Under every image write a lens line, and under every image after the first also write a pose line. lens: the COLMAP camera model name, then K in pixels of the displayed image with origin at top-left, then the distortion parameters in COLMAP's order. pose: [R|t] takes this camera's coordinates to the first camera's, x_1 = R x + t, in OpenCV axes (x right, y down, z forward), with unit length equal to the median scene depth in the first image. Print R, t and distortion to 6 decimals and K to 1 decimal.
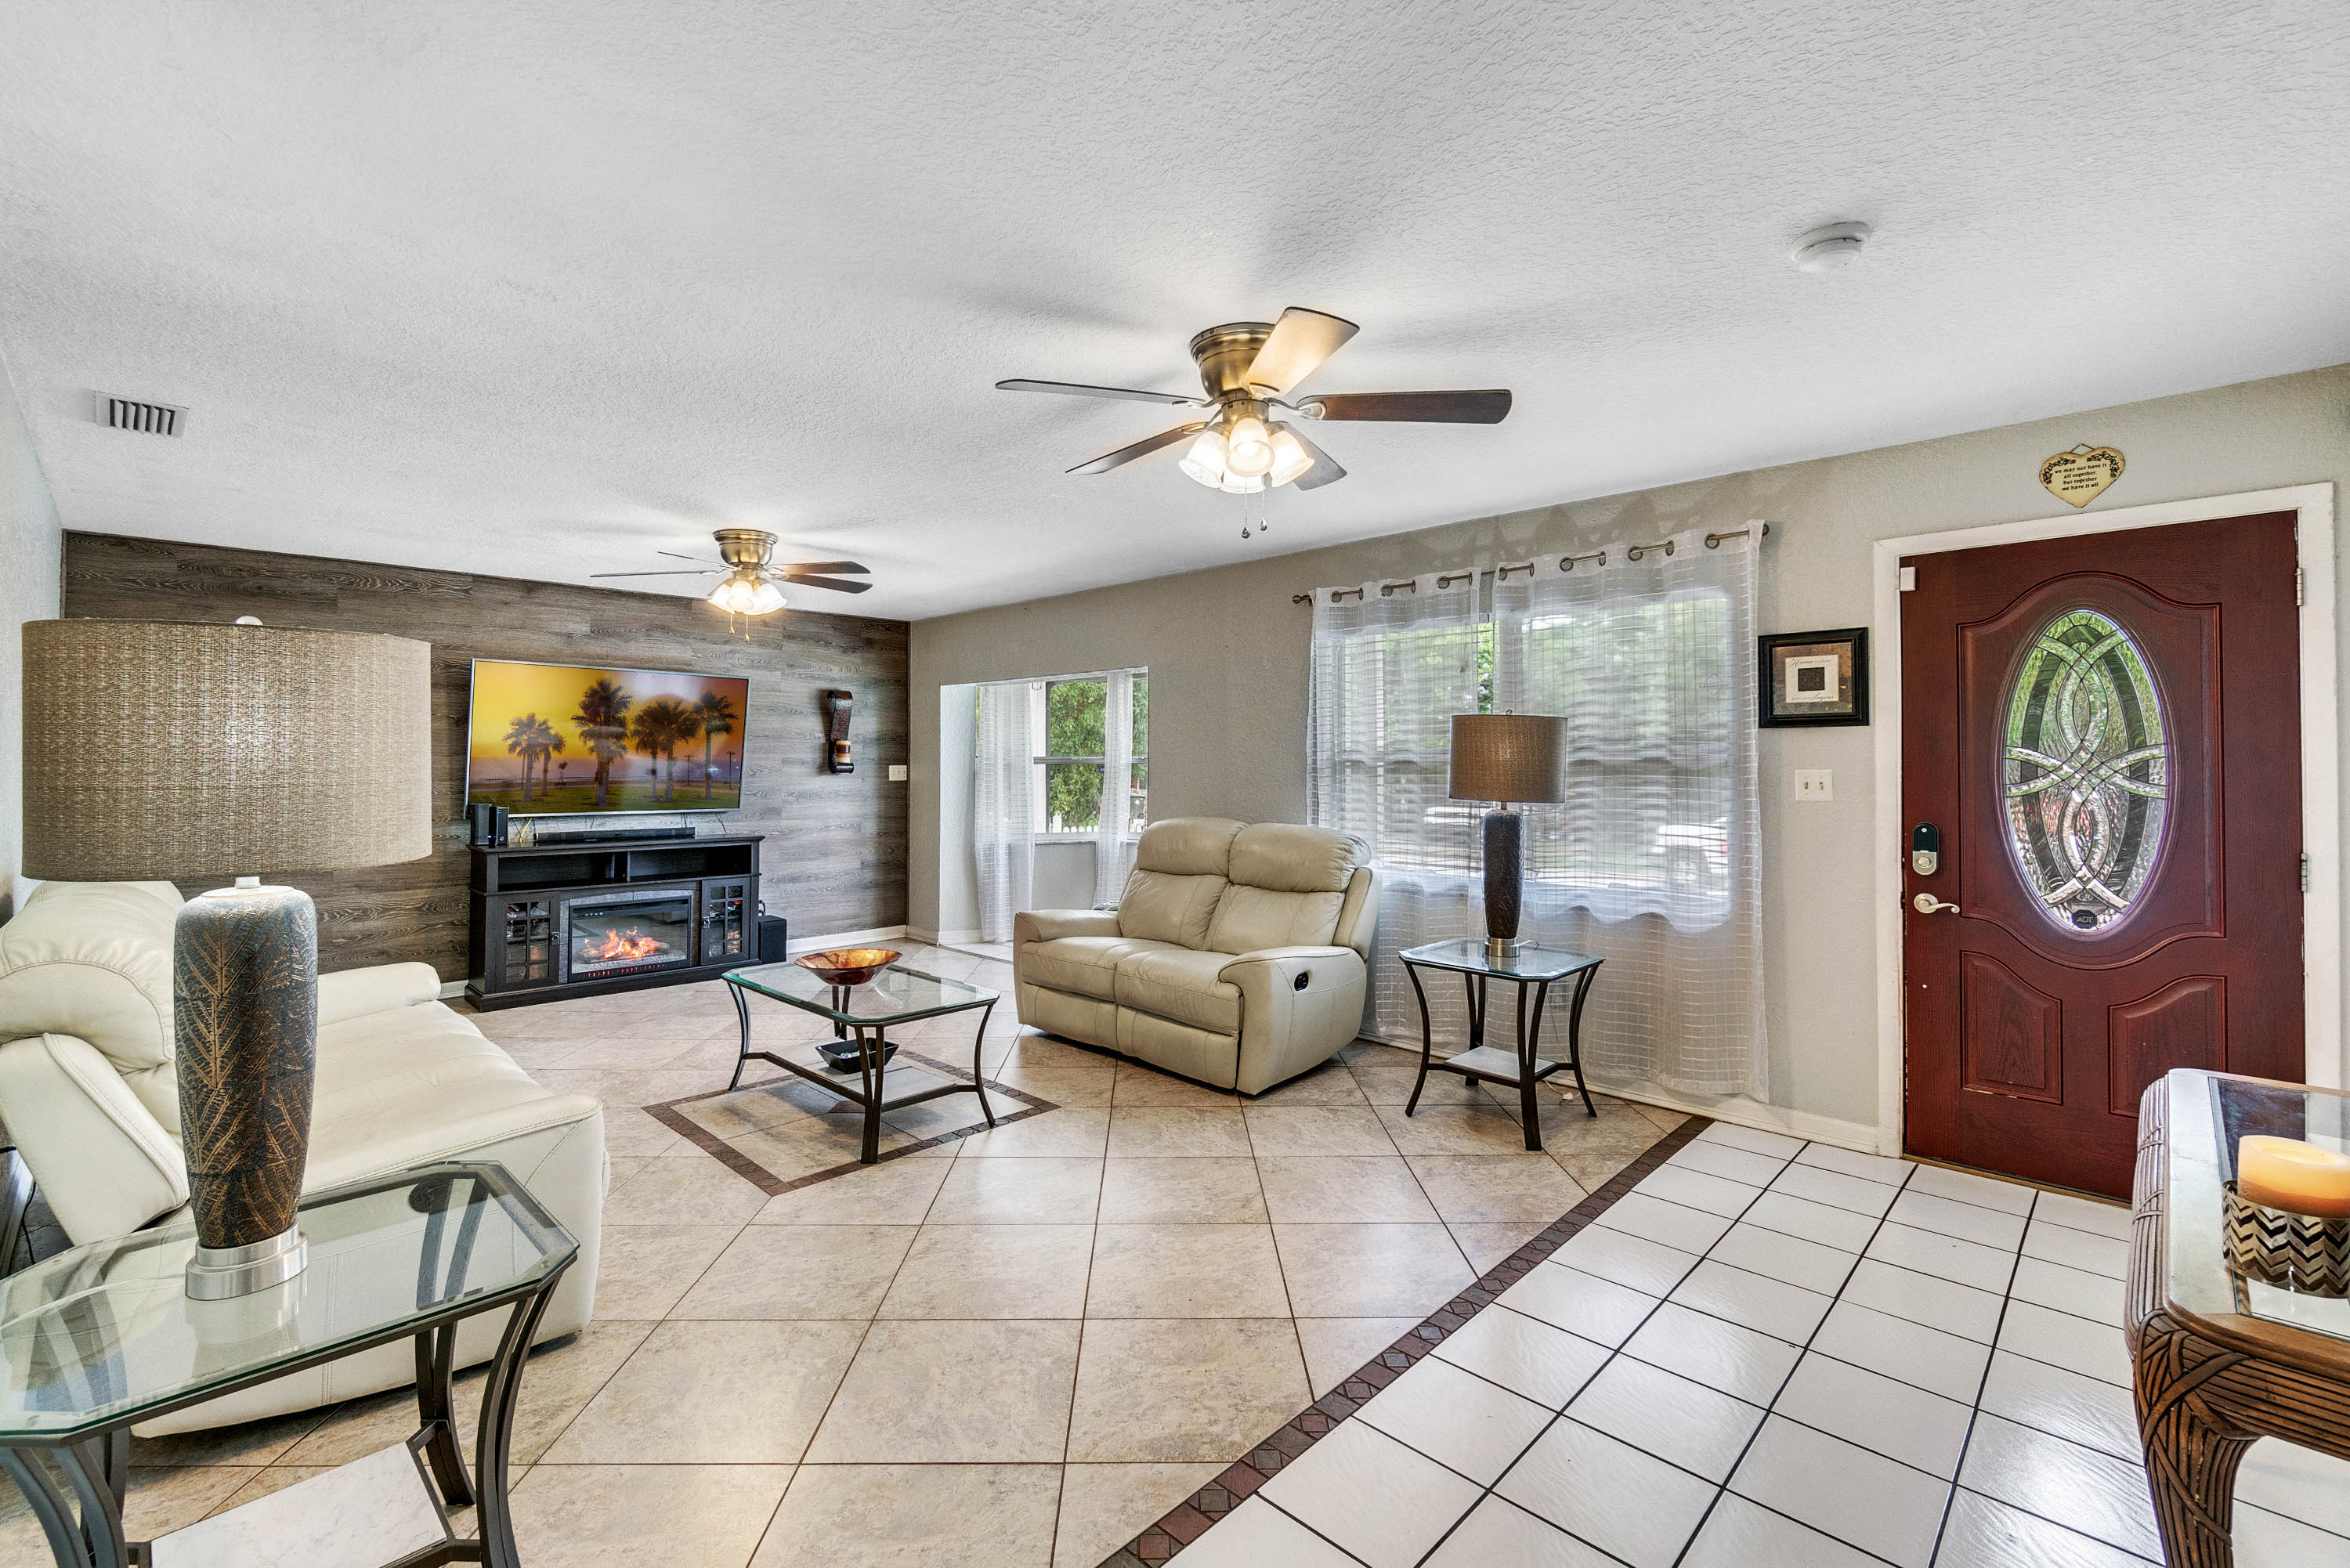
lens RADIAL K [[1017.0, 0, 1173.4], [0, 1017.0, 754.5], [0, 0, 1]] dist [-0.006496, 0.000013]
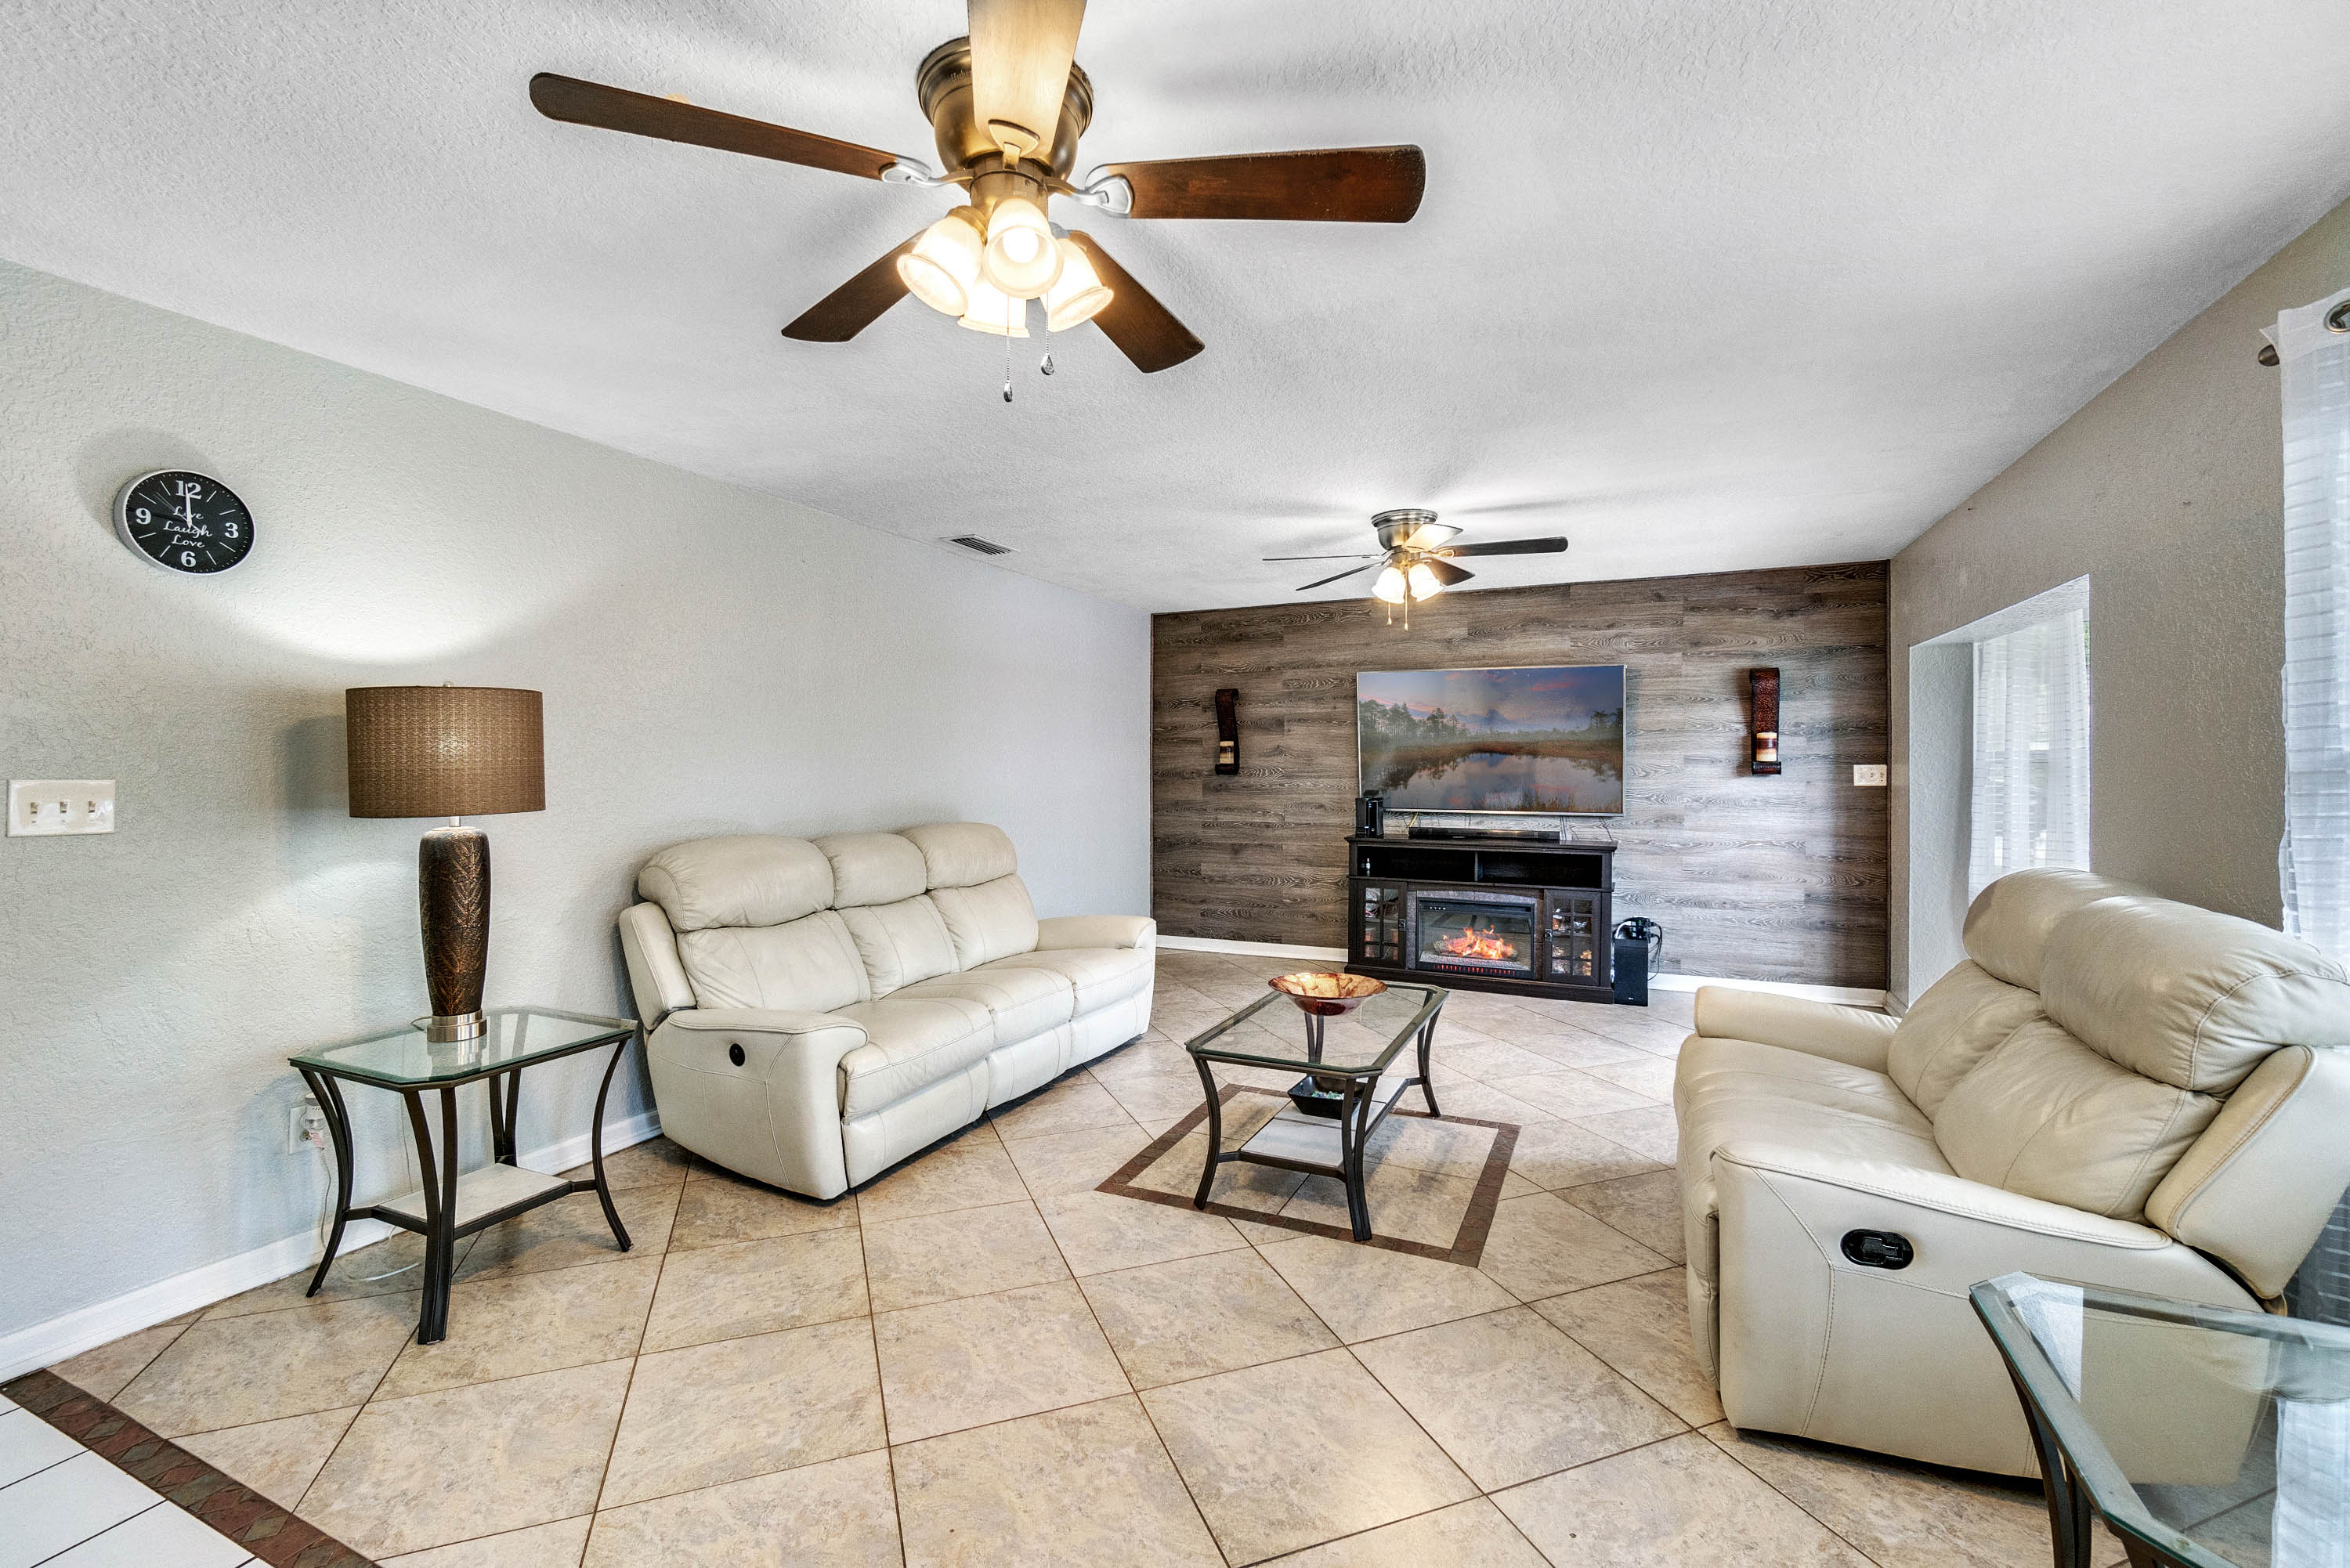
lens RADIAL K [[1017.0, 0, 1186.5], [0, 1017.0, 773.4], [0, 0, 1]] dist [-0.006496, 0.000013]
pose [[0.329489, 0.007992, -0.944125, 0.268319], [0.009820, 0.999881, 0.011891, 0.003882], [0.944108, -0.013189, 0.329372, 0.345766]]
